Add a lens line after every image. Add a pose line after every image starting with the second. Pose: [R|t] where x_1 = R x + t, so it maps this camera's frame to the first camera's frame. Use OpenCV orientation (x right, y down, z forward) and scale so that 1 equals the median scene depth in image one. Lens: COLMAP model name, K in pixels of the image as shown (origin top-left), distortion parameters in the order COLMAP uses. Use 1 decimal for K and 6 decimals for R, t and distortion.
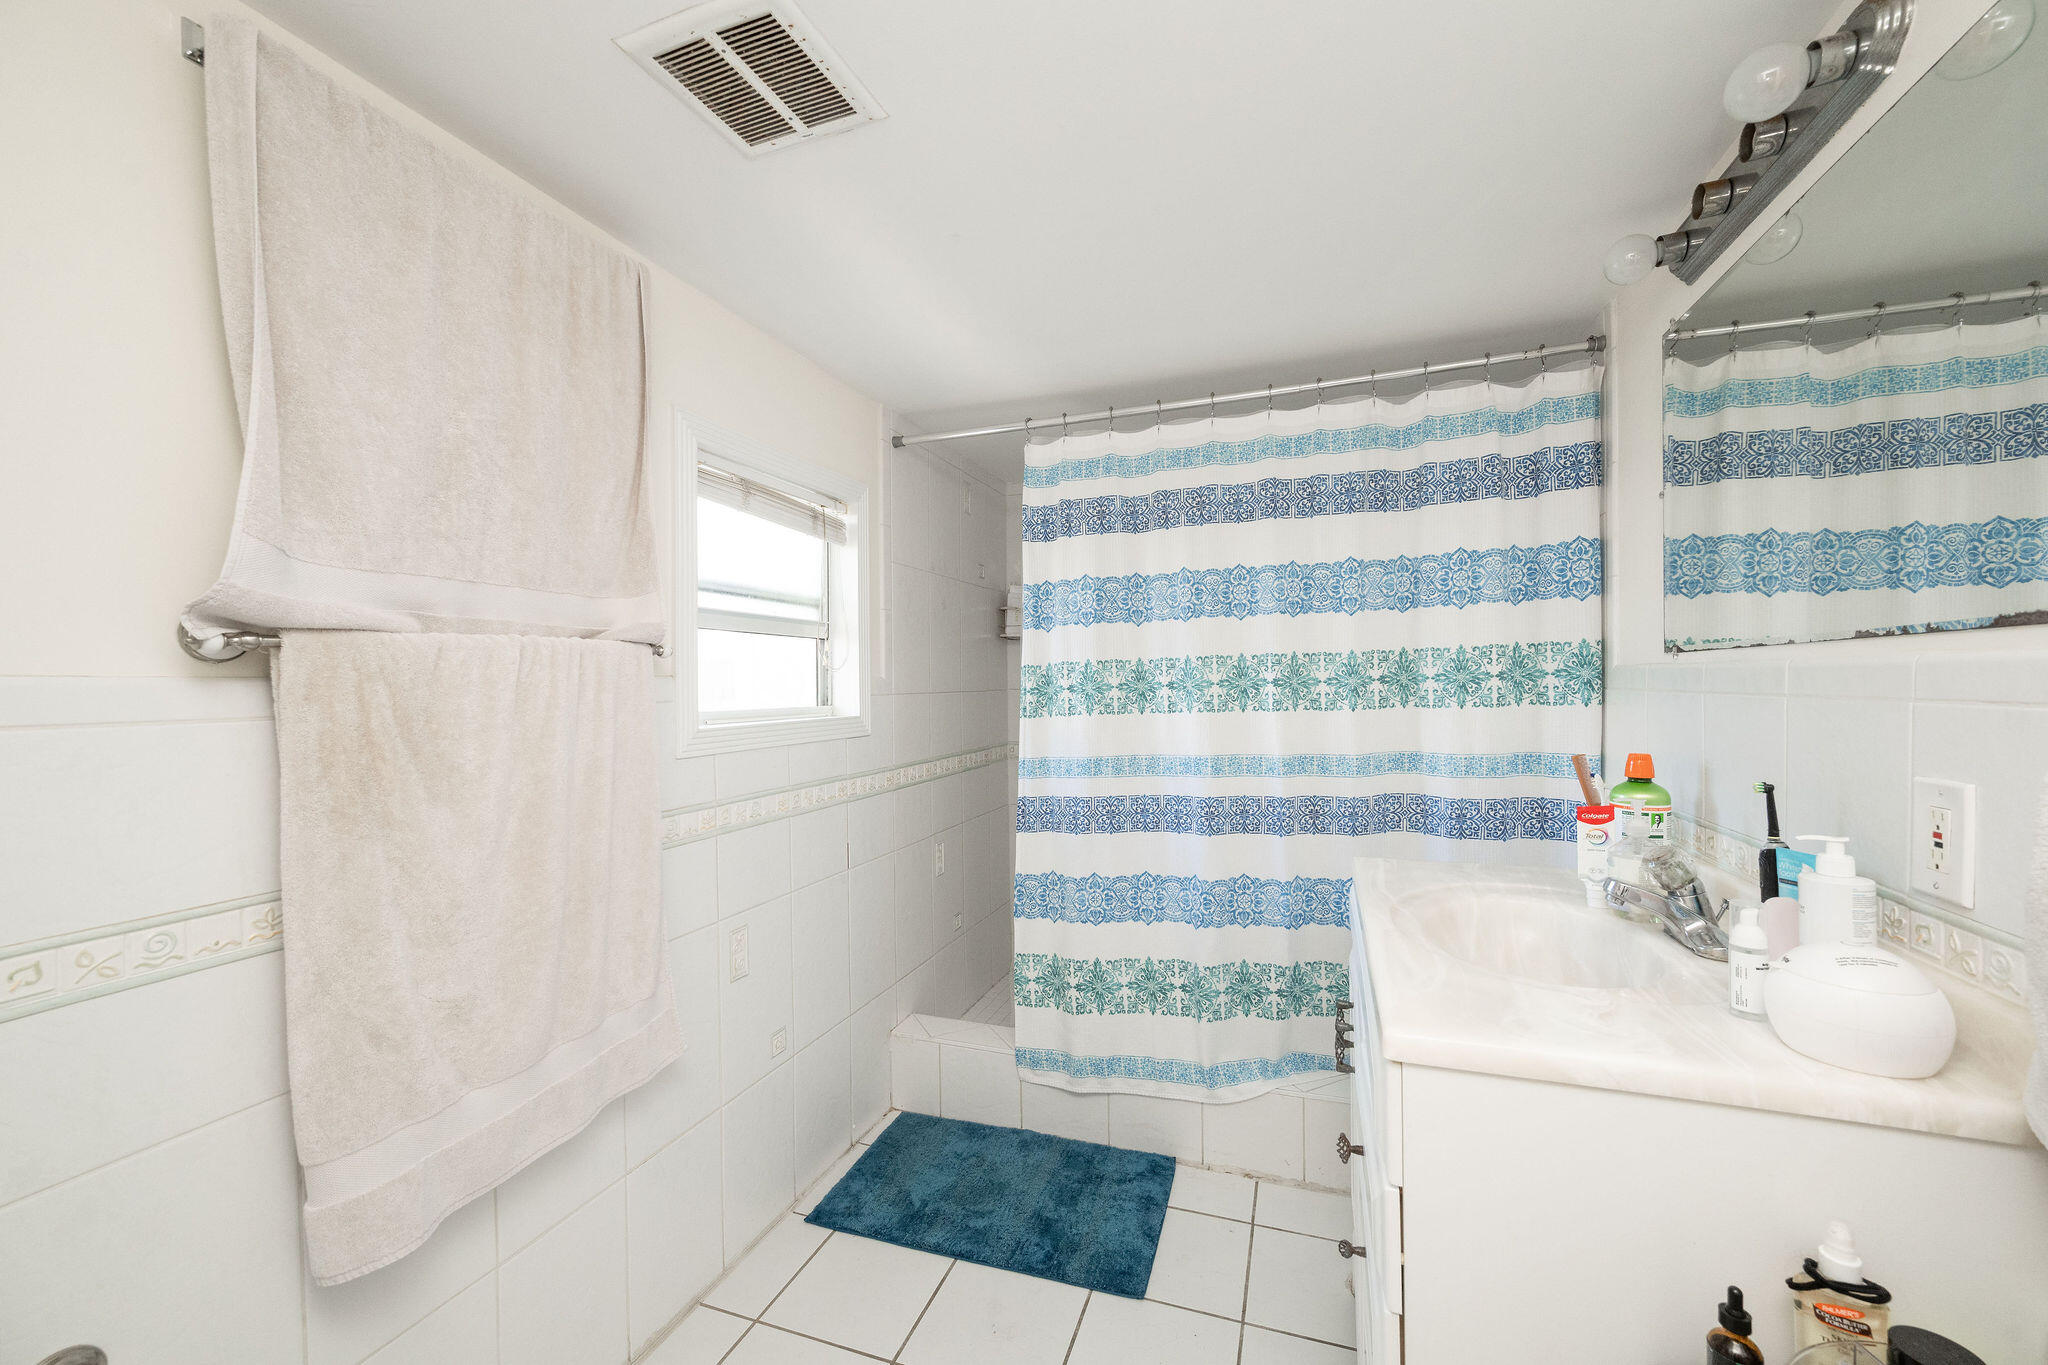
lens RADIAL K [[808.6, 0, 1024.5], [0, 808.6, 687.9], [0, 0, 1]] dist [-0.004403, 0.000302]
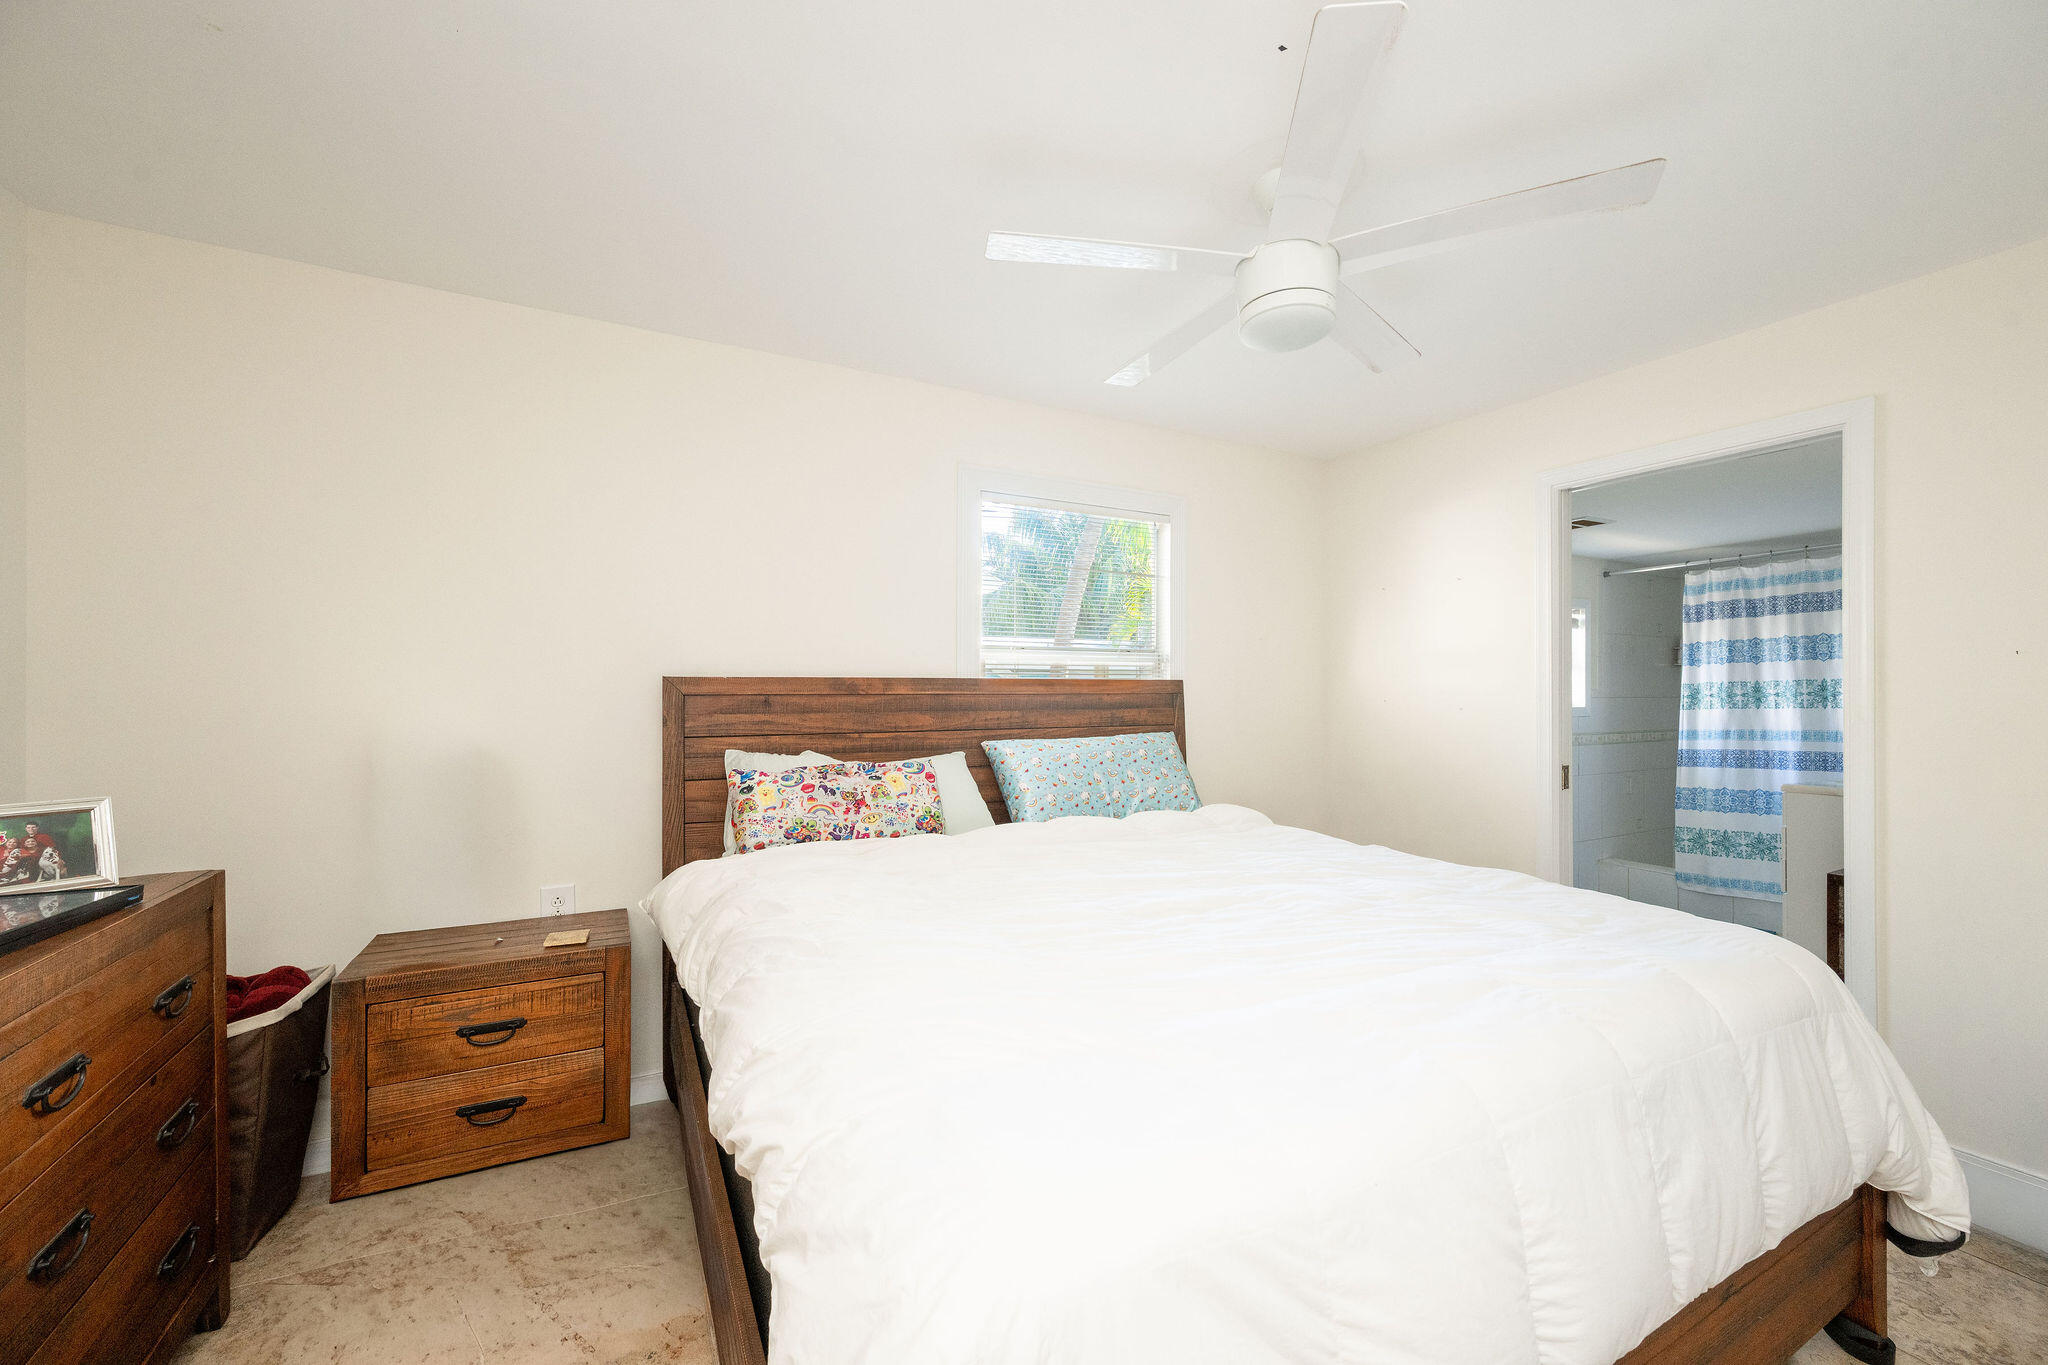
lens RADIAL K [[808.6, 0, 1025.3], [0, 808.6, 688.8], [0, 0, 1]] dist [-0.004403, 0.000302]
pose [[0.730805, 0.008912, -0.682528, 0.178466], [-0.011452, 0.999934, 0.000794, 0.002105], [0.682490, 0.007236, 0.730859, -1.629605]]
